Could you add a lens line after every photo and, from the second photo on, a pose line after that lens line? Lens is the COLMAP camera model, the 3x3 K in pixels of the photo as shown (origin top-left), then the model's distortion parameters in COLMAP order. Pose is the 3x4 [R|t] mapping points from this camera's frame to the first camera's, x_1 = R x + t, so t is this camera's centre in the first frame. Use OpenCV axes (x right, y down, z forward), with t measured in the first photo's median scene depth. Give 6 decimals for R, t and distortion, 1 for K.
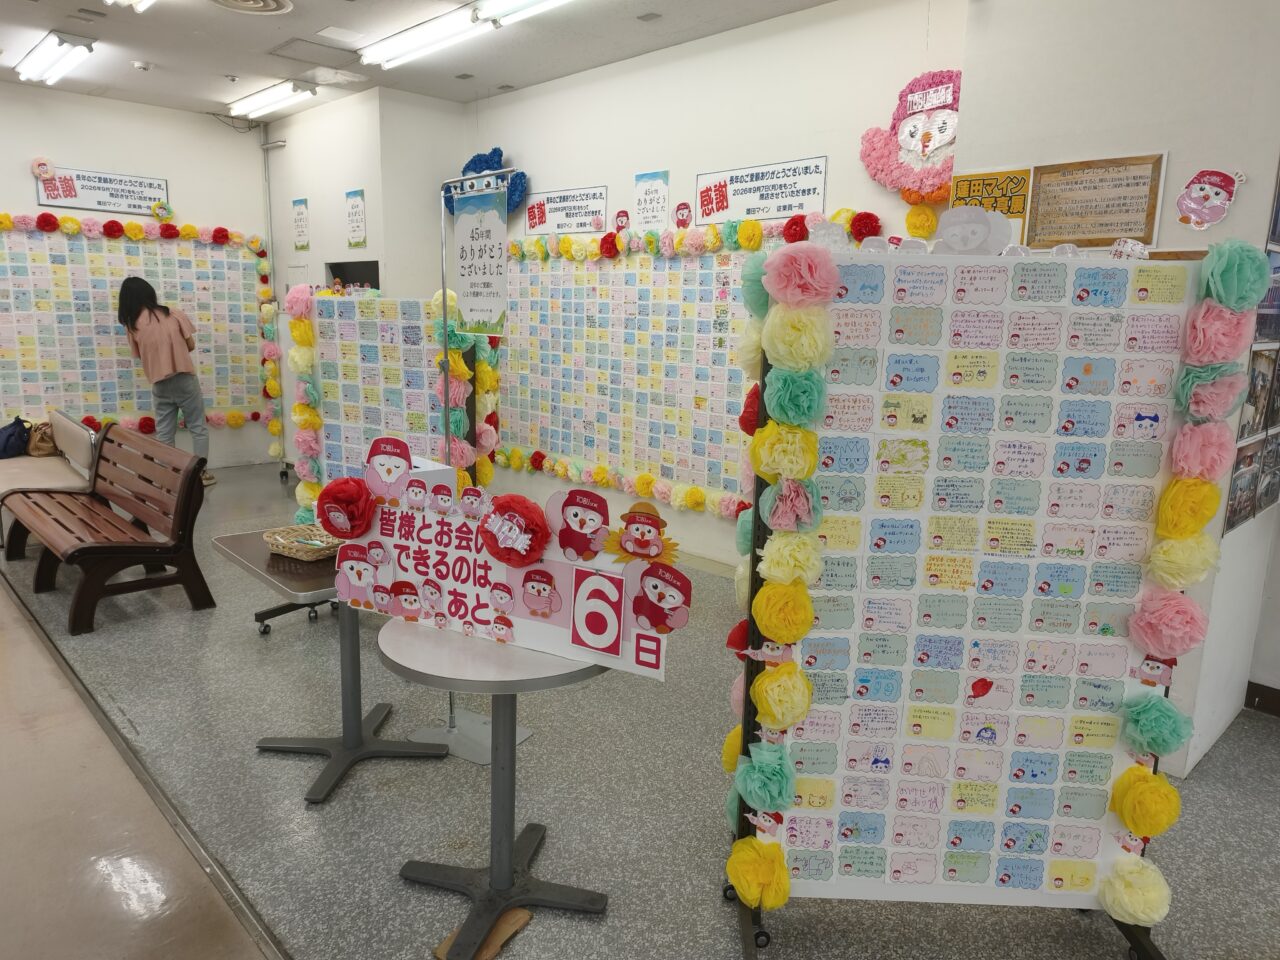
lens RADIAL K [[861.7, 0, 641.8], [0, 861.7, 482.8], [0, 0, 1]] dist [0.014568, -0.022490]
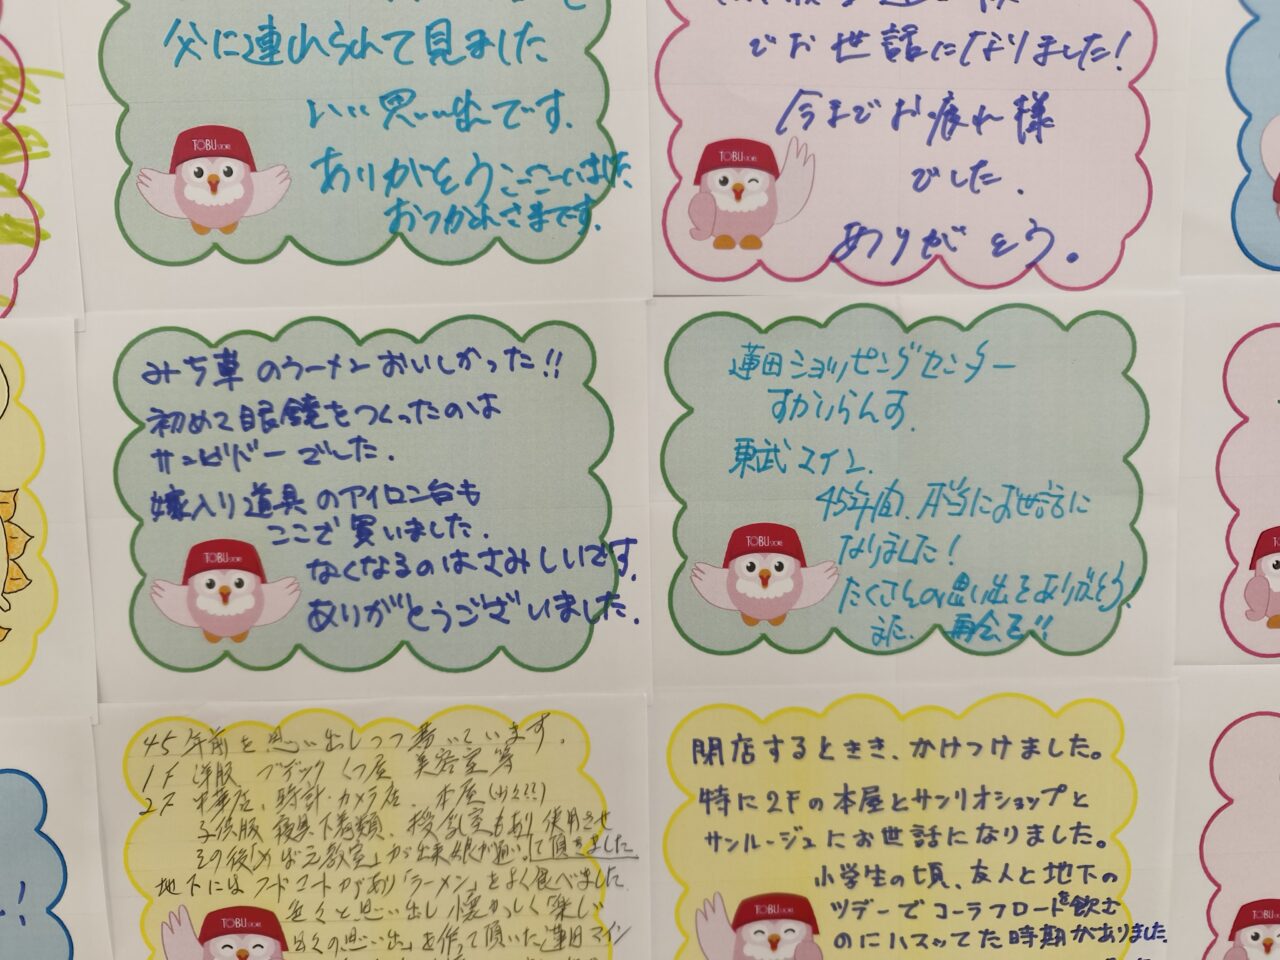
lens RADIAL K [[861.7, 0, 639.8], [0, 861.7, 480.2], [0, 0, 1]] dist [0.014568, -0.022490]
pose [[0.996568, -0.056623, 0.060380, 0.396511], [0.064688, 0.987853, -0.141289, 0.028495], [-0.051646, 0.144710, 0.988125, 0.906515]]
